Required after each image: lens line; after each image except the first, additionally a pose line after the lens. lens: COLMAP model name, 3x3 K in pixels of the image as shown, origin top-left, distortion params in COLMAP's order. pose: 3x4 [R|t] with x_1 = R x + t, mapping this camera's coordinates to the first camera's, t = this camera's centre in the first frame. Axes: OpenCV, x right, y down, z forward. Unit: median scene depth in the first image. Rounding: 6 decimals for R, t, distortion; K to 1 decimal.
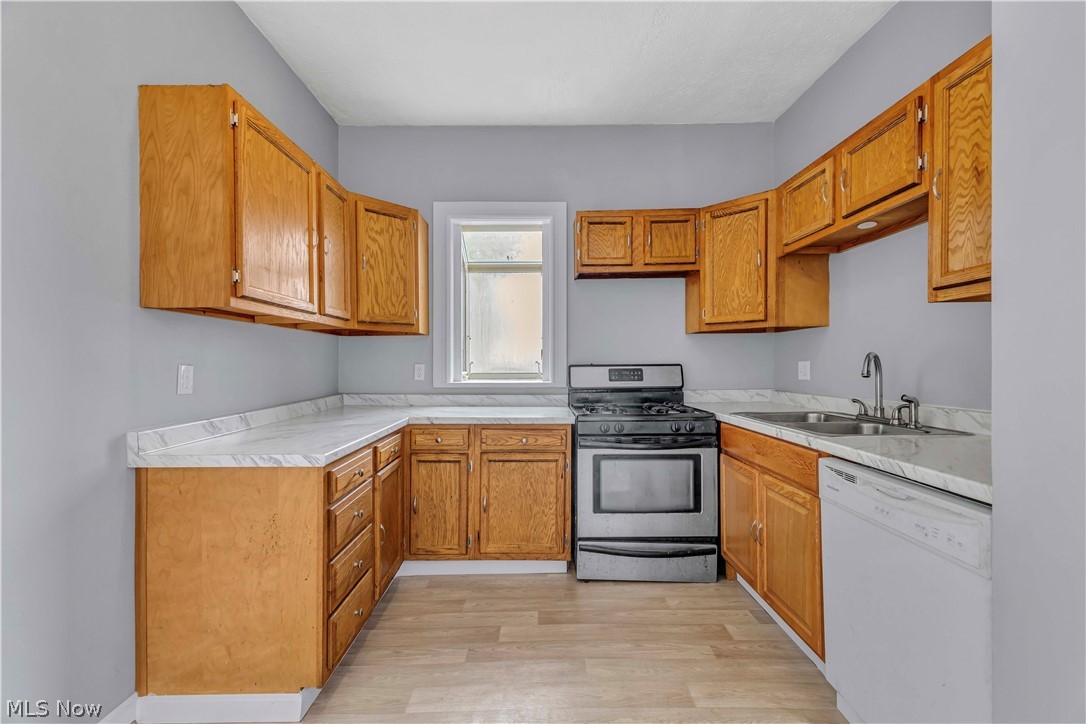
lens RADIAL K [[462.0, 0, 540.7], [0, 462.0, 365.5], [0, 0, 1]] dist [0.014897, -0.010000]
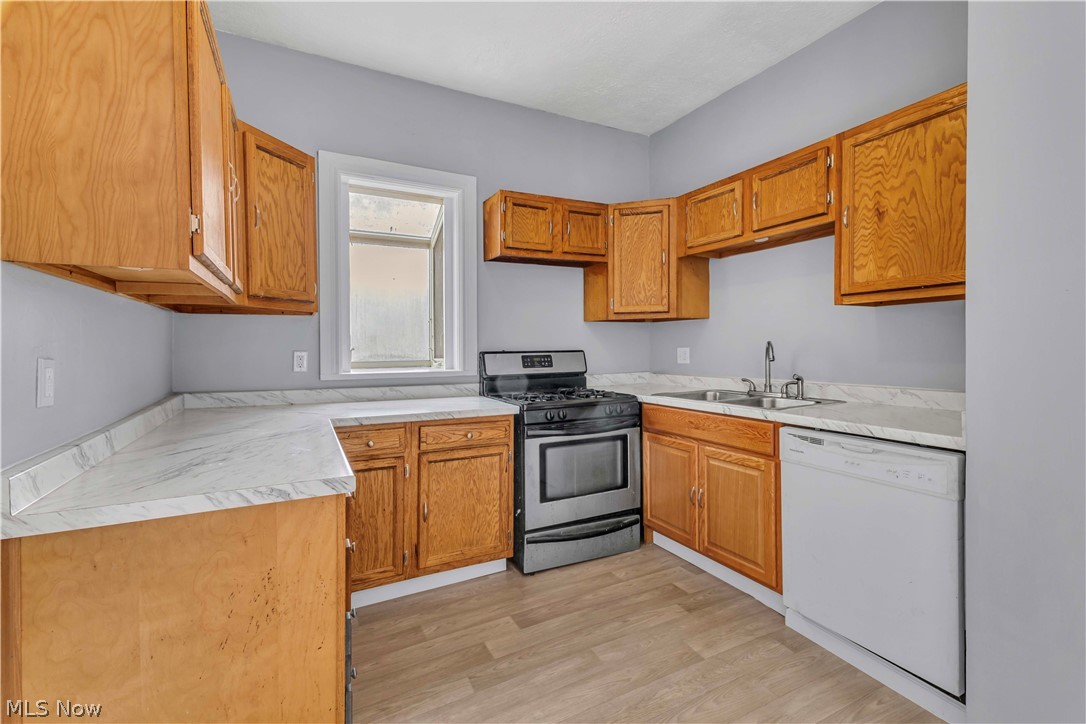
lens RADIAL K [[473.1, 0, 537.8], [0, 473.1, 354.8], [0, 0, 1]] dist [0.011435, -0.006158]
pose [[0.889478, -0.009677, 0.456875, -0.346106], [0.004392, 0.999911, 0.012629, -0.008127], [-0.456956, -0.009226, 0.889441, 0.112701]]
